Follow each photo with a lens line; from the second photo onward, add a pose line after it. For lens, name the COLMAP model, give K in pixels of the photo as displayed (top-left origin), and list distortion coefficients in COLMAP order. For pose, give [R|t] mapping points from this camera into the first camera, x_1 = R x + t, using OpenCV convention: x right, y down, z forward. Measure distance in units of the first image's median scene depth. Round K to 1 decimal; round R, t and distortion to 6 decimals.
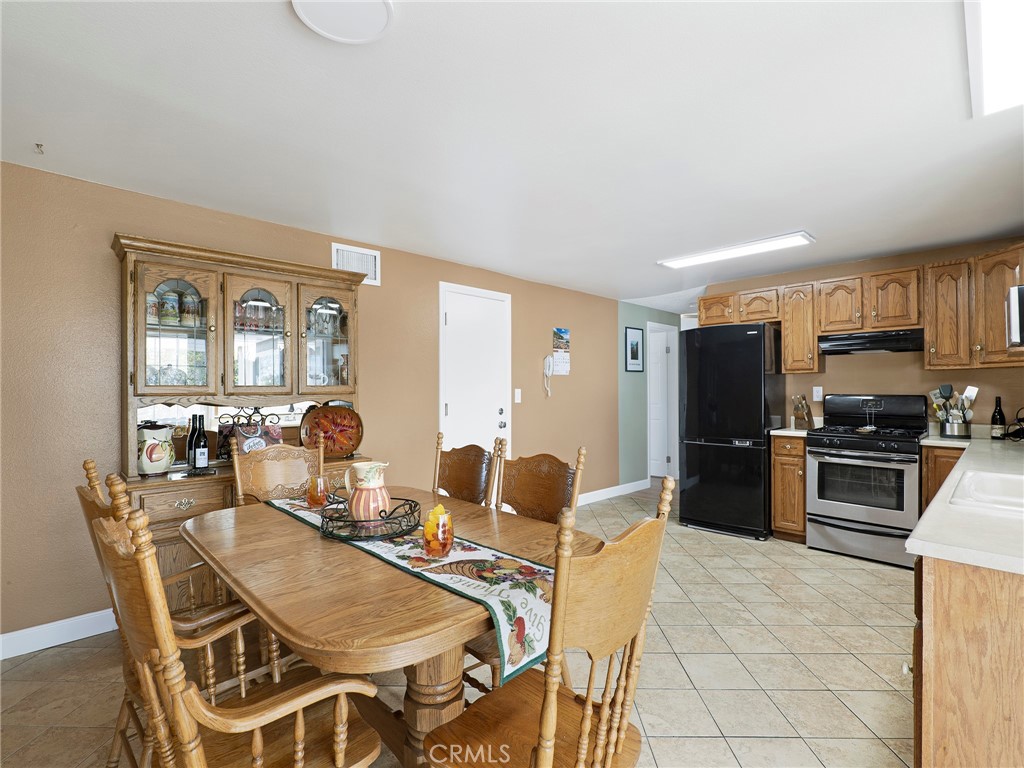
lens RADIAL K [[486.9, 0, 512.2], [0, 486.9, 385.4], [0, 0, 1]] dist [-0.007053, -0.000203]
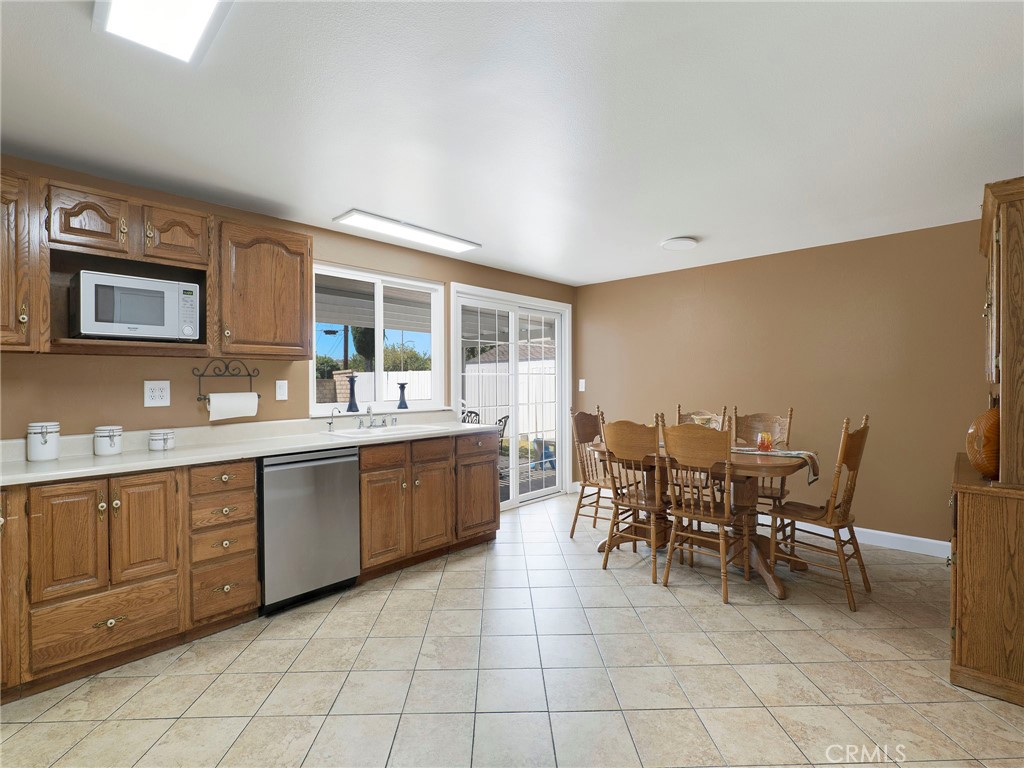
lens RADIAL K [[486.9, 0, 509.4], [0, 486.9, 383.0], [0, 0, 1]] dist [-0.007053, -0.000203]
pose [[-0.999389, 0.007598, -0.034105, 0.280930], [0.007830, 0.999947, -0.006686, 0.012457], [0.034052, -0.006949, -0.999396, 1.416651]]
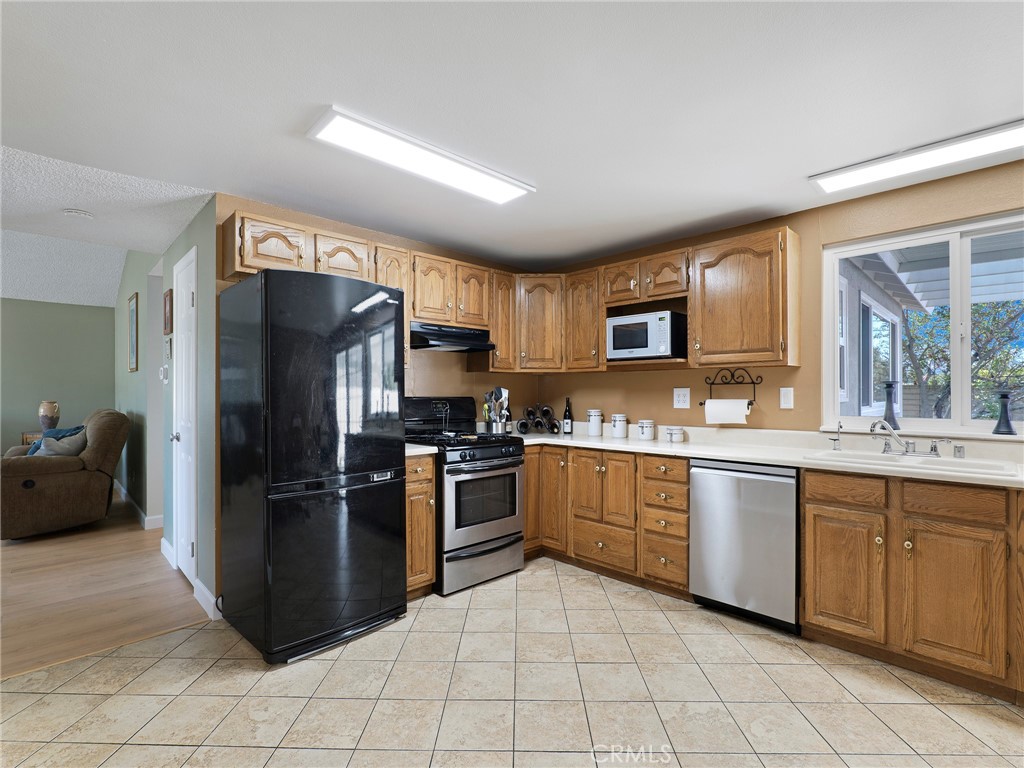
lens RADIAL K [[486.9, 0, 511.6], [0, 486.9, 394.3], [0, 0, 1]] dist [-0.007053, -0.000203]
pose [[0.004036, -0.003455, 0.999986, -0.172879], [-0.009736, 0.999946, 0.003494, 0.011386], [-0.999944, -0.009750, 0.004002, 0.973182]]
